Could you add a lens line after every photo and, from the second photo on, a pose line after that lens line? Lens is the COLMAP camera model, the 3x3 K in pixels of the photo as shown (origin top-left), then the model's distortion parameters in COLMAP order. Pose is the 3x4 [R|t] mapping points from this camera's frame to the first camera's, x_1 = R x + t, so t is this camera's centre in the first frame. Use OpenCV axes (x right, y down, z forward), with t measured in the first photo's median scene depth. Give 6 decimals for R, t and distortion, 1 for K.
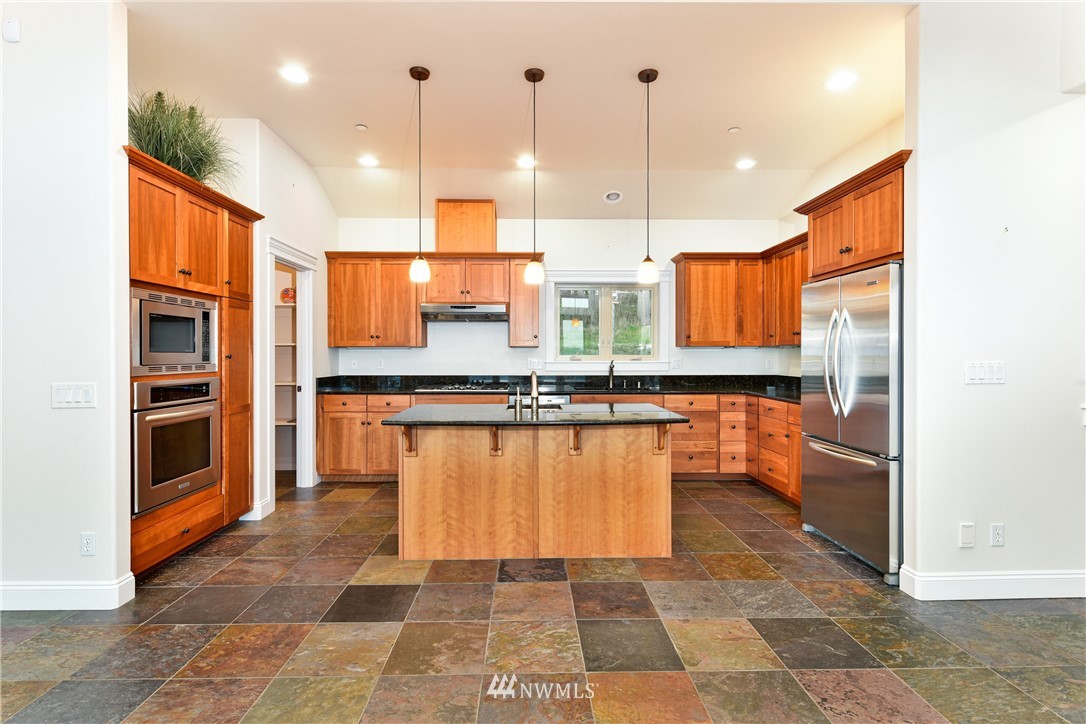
lens RADIAL K [[503.8, 0, 551.1], [0, 503.8, 363.4], [0, 0, 1]] dist [-0.004727, -0.002156]
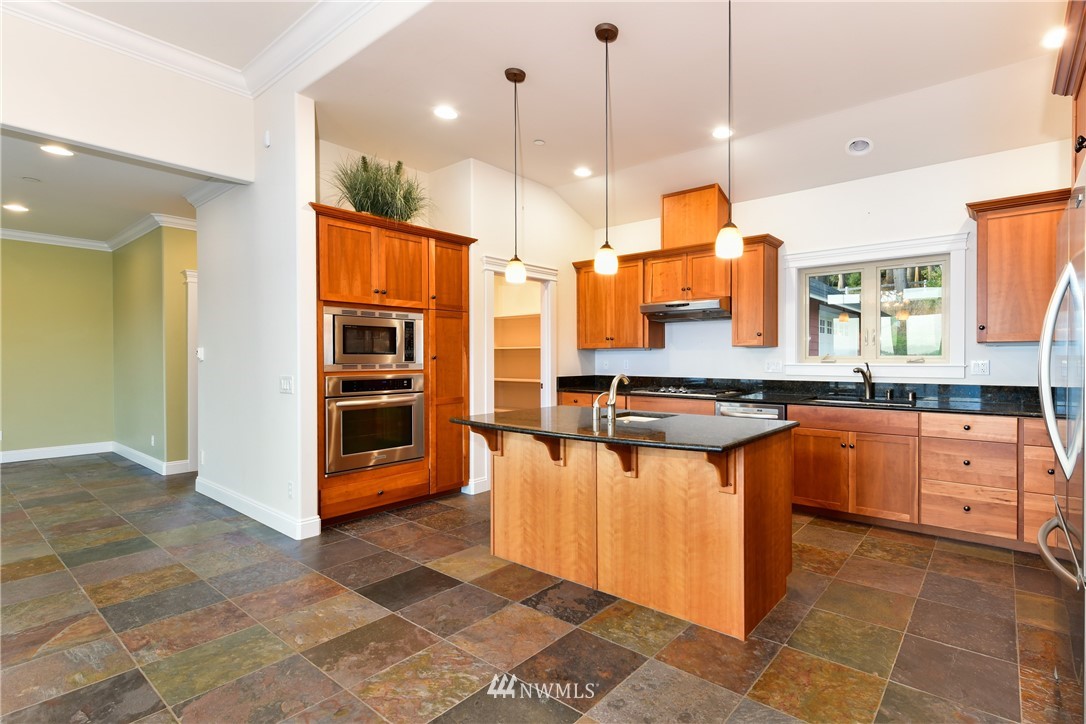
lens RADIAL K [[497.1, 0, 624.3], [0, 497.1, 364.8], [0, 0, 1]] dist [0.000806, -0.000917]
pose [[0.802972, 0.008488, -0.595956, 0.518631], [-0.008164, 0.999961, 0.003241, -0.004257], [0.595961, 0.002263, 0.803010, 0.338399]]
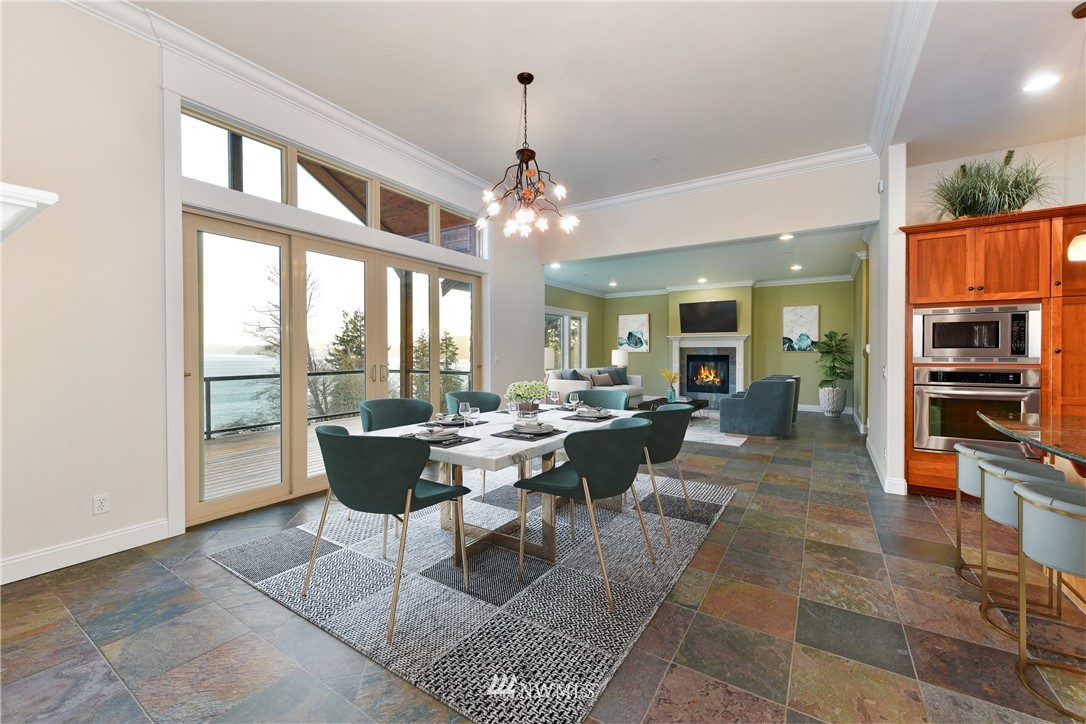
lens RADIAL K [[431.7, 0, 559.5], [0, 431.7, 356.3], [0, 0, 1]] dist [0.006421, -0.002039]
pose [[-0.536506, 0.011924, -0.843812, 0.825982], [-0.007652, 0.999790, 0.018994, -0.013119], [0.843862, 0.016647, -0.536303, 0.661518]]
